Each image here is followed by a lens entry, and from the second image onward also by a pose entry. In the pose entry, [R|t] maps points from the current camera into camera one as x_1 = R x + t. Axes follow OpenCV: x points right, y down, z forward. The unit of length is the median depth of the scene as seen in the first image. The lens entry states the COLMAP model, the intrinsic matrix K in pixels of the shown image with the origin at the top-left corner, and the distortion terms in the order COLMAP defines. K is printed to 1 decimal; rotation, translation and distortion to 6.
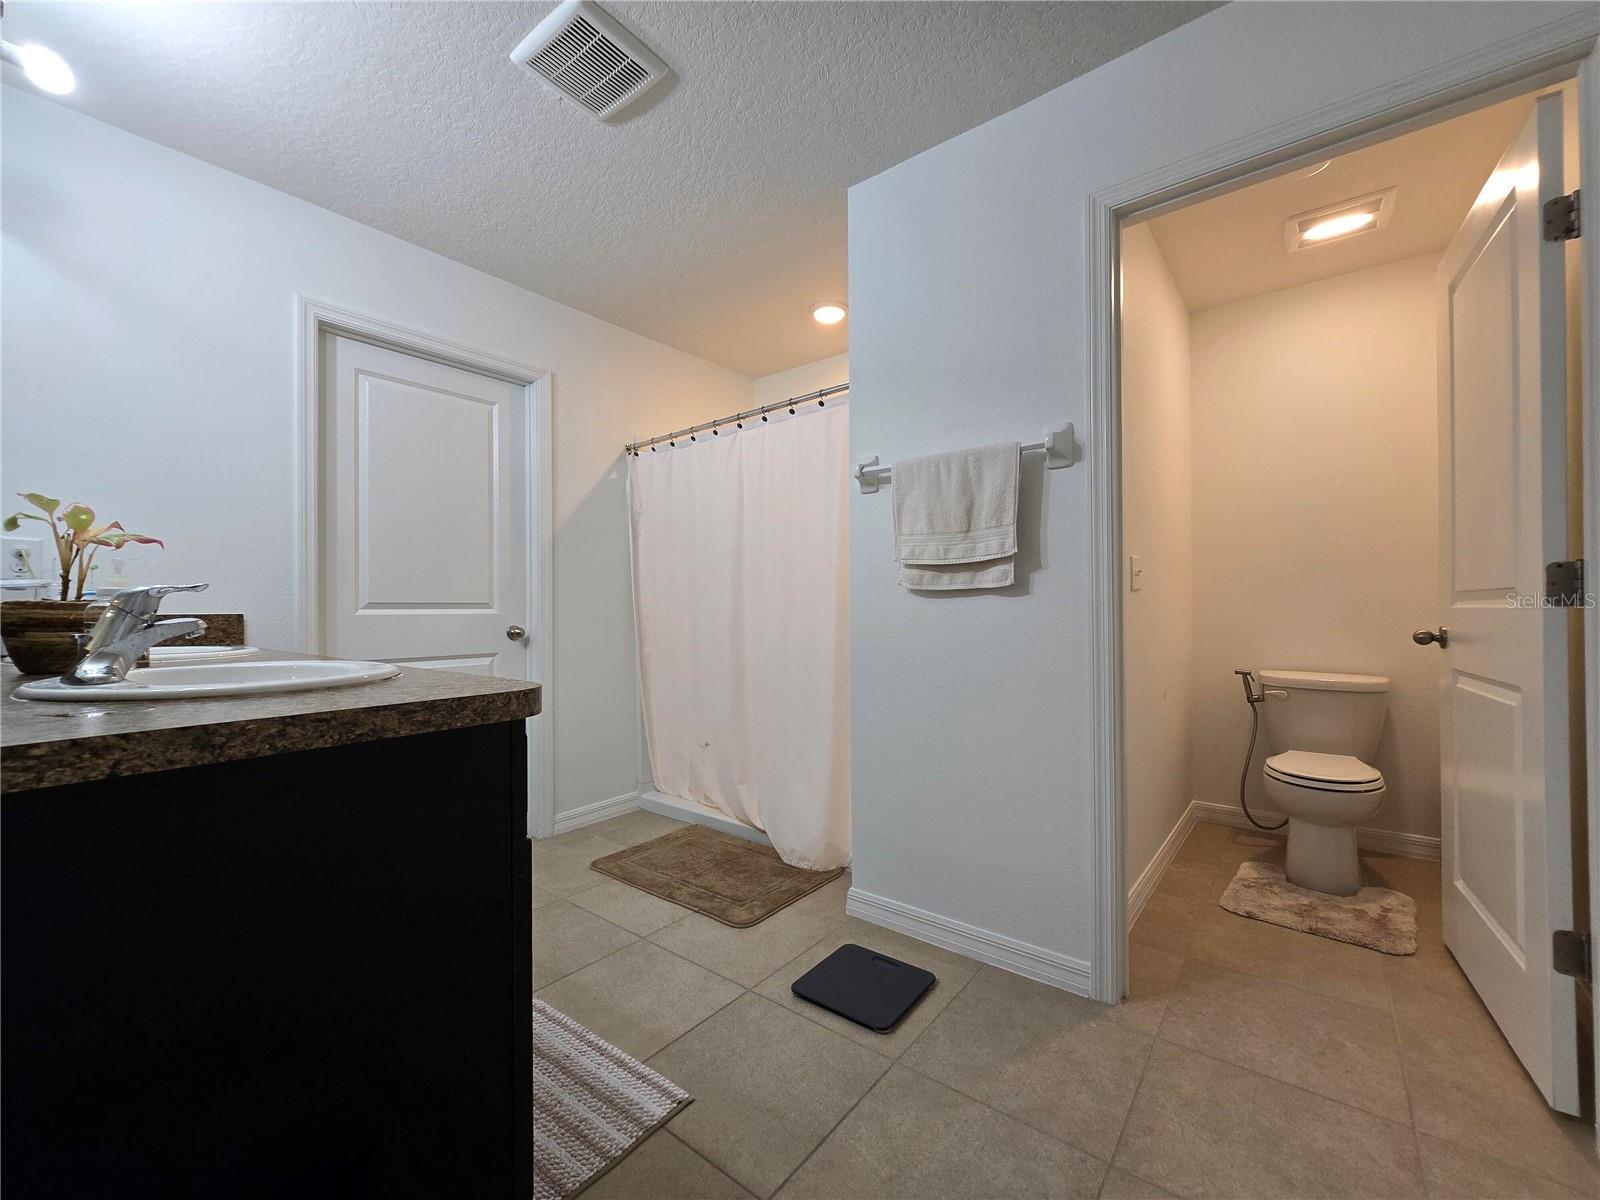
lens RADIAL K [[645.5, 0, 800.0], [0, 645.5, 600.0], [0, 0, 1]] dist [-0.002189, -0.000024]
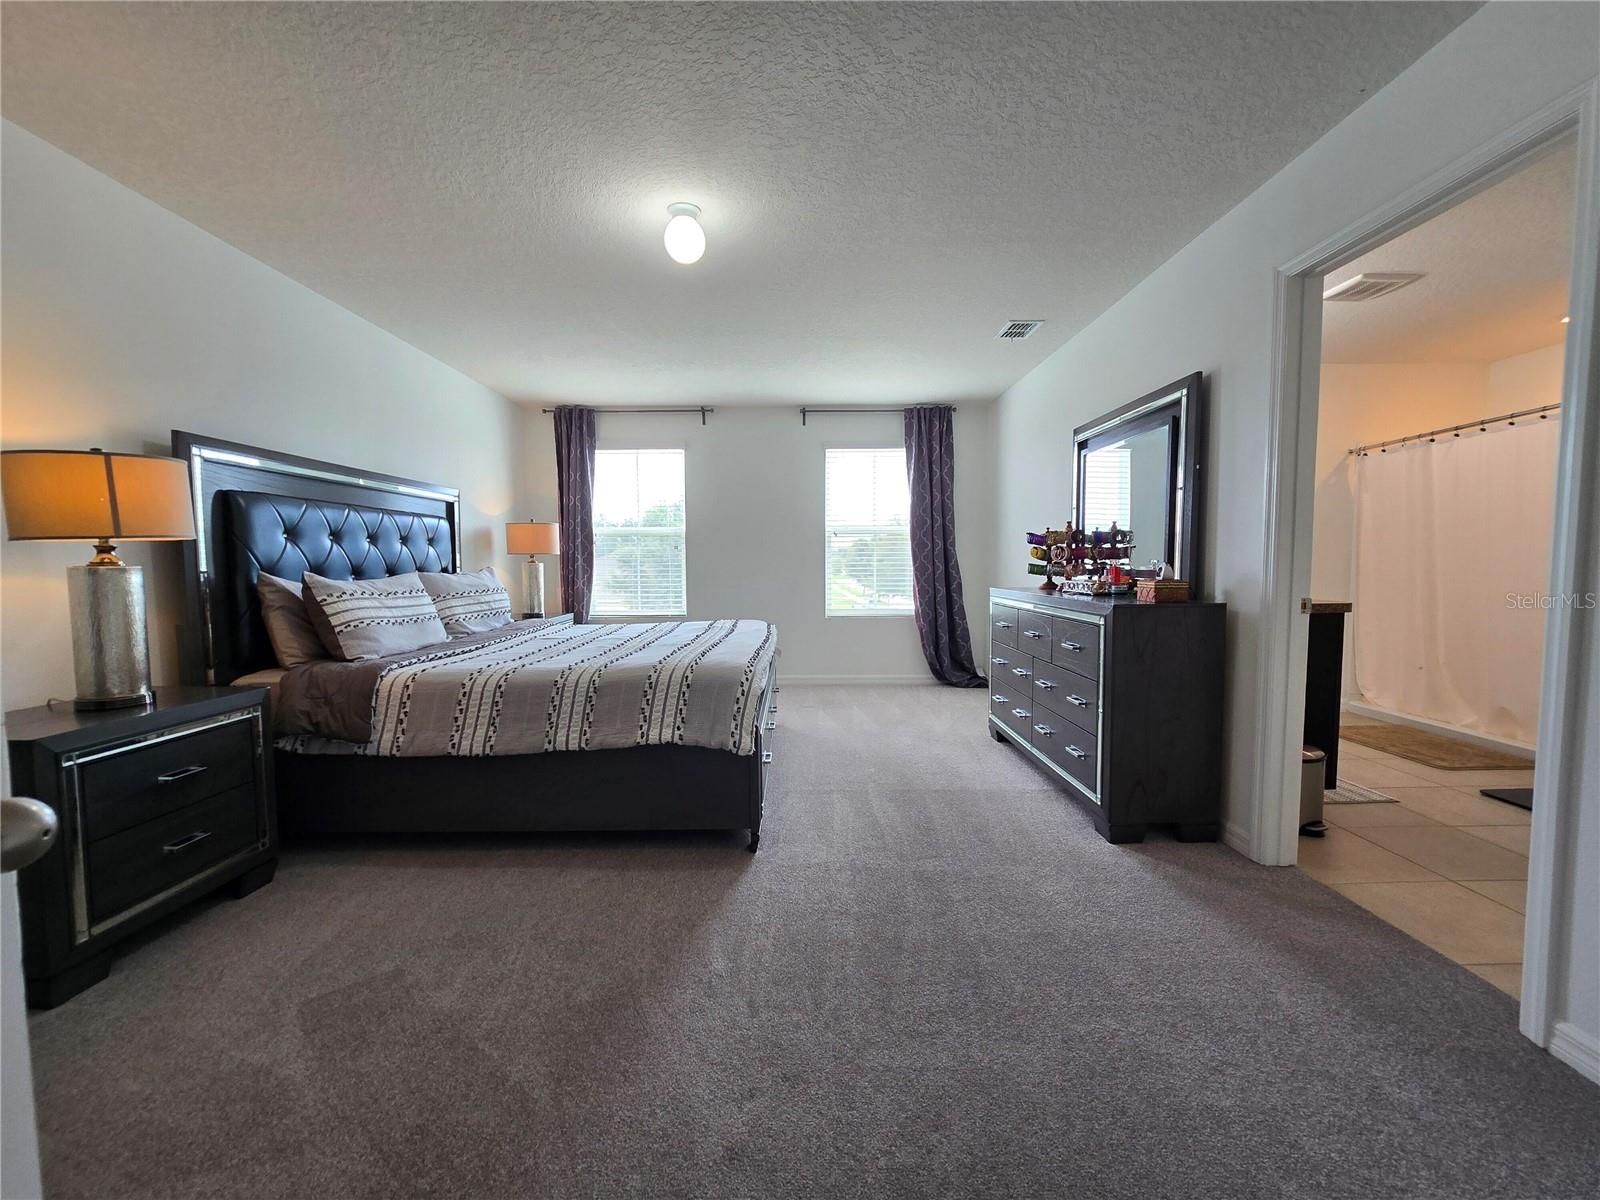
lens RADIAL K [[645.5, 0, 800.0], [0, 645.5, 600.0], [0, 0, 1]] dist [-0.002189, -0.000024]
pose [[0.626756, 0.033997, -0.778473, 0.117109], [0.020300, 0.997996, 0.059927, -0.039875], [0.778951, -0.053363, 0.624810, -1.025915]]
